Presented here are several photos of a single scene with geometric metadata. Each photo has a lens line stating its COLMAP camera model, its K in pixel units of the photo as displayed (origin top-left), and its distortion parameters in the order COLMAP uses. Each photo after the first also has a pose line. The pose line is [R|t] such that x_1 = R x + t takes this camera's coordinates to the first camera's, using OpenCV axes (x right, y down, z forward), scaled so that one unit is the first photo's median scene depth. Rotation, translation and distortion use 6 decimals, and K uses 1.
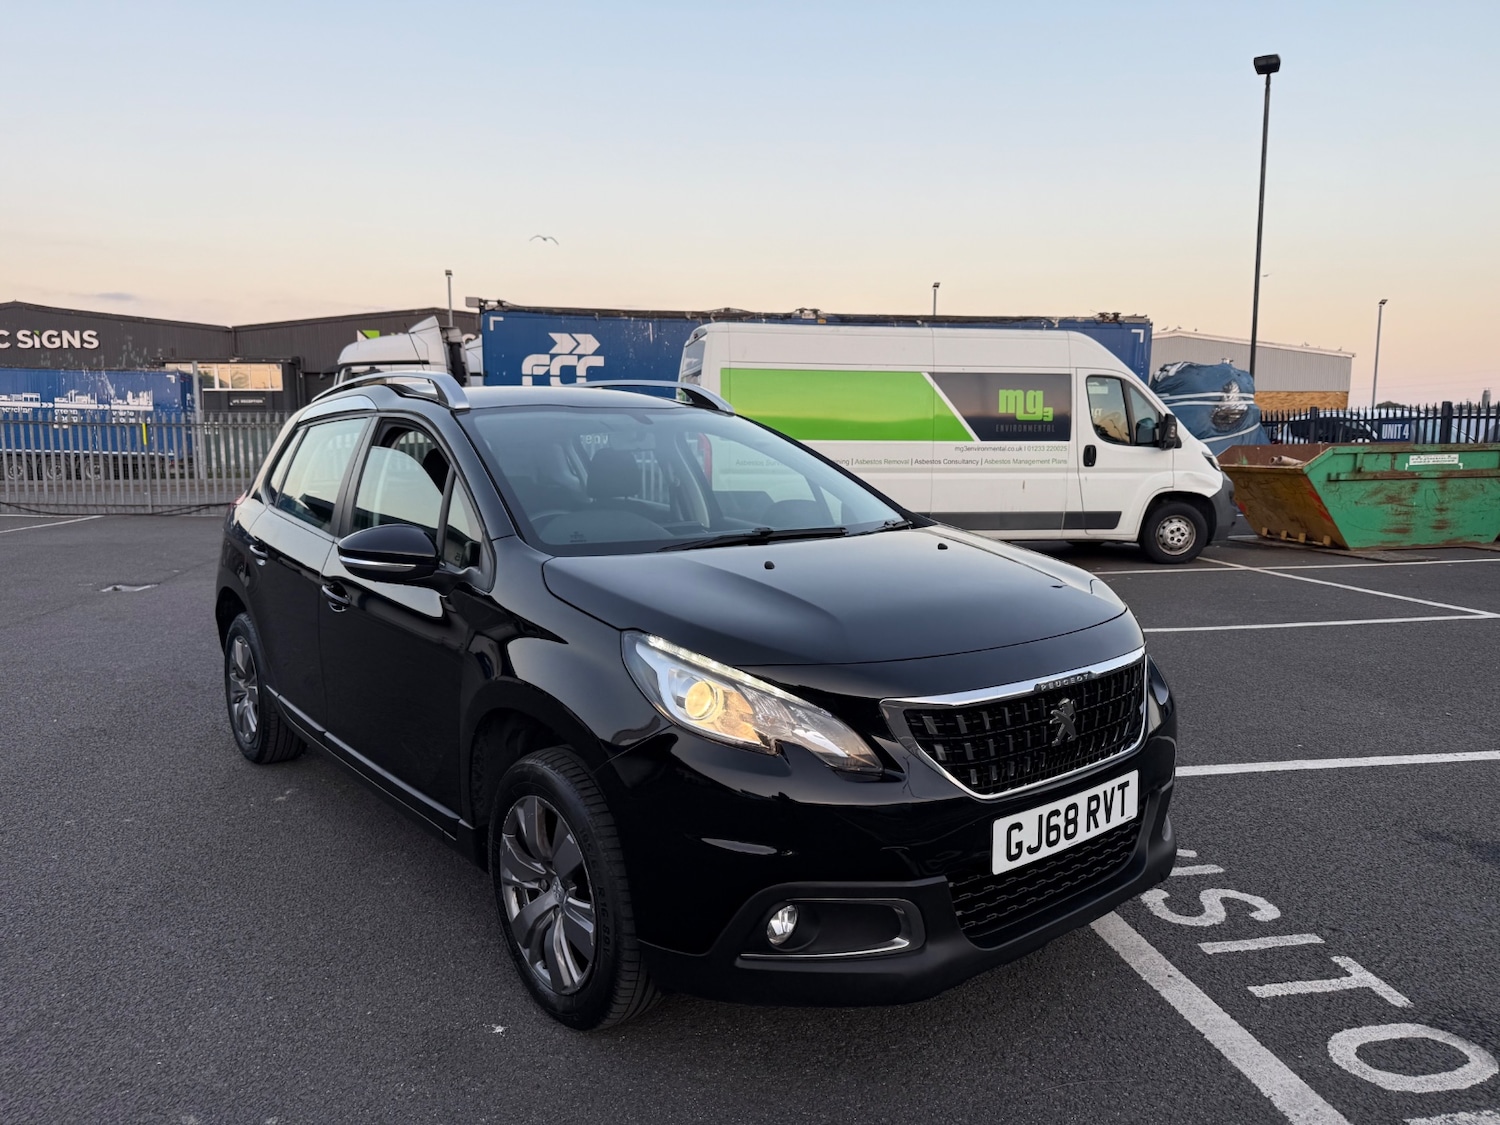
lens RADIAL K [[1042.4, 0, 742.2], [0, 1042.4, 579.2], [0, 0, 1]] dist [0.117635, -0.179449]
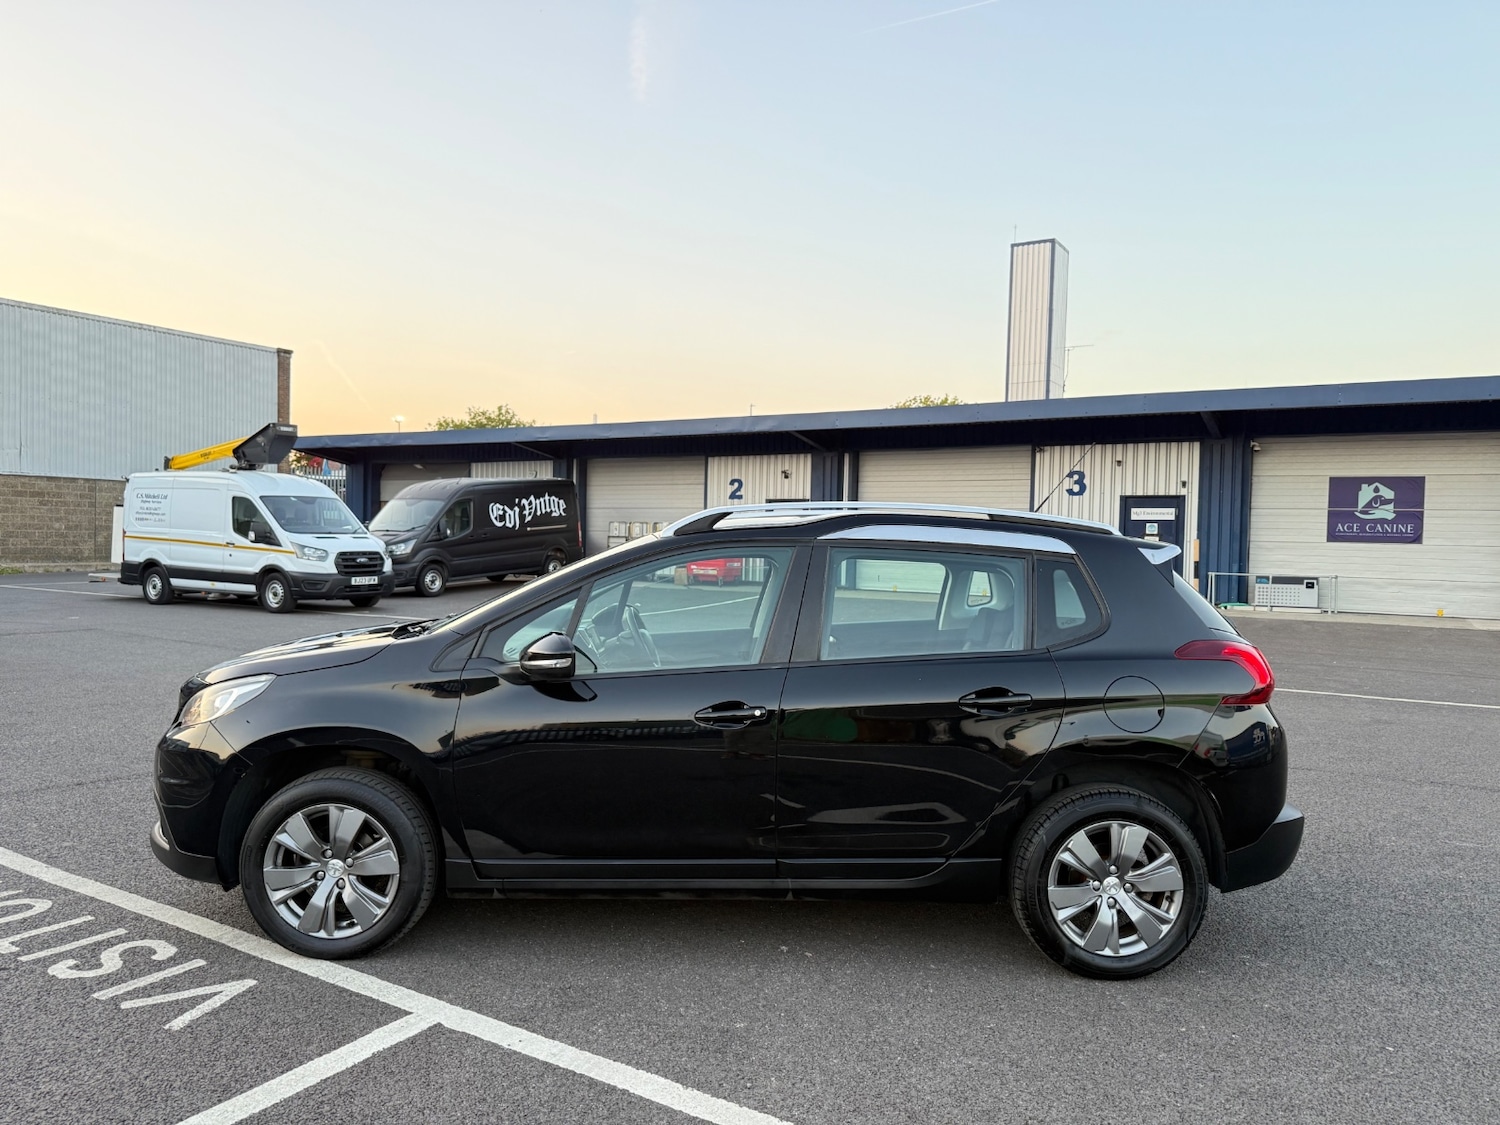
lens RADIAL K [[1044.8, 0, 751.7], [0, 1044.8, 580.3], [0, 0, 1]] dist [0.063905, -0.073210]
pose [[-0.621449, 0.017114, -0.783268, 0.694153], [-0.120074, 0.985869, 0.116808, -0.242537], [0.774199, 0.166640, -0.610612, 1.666510]]
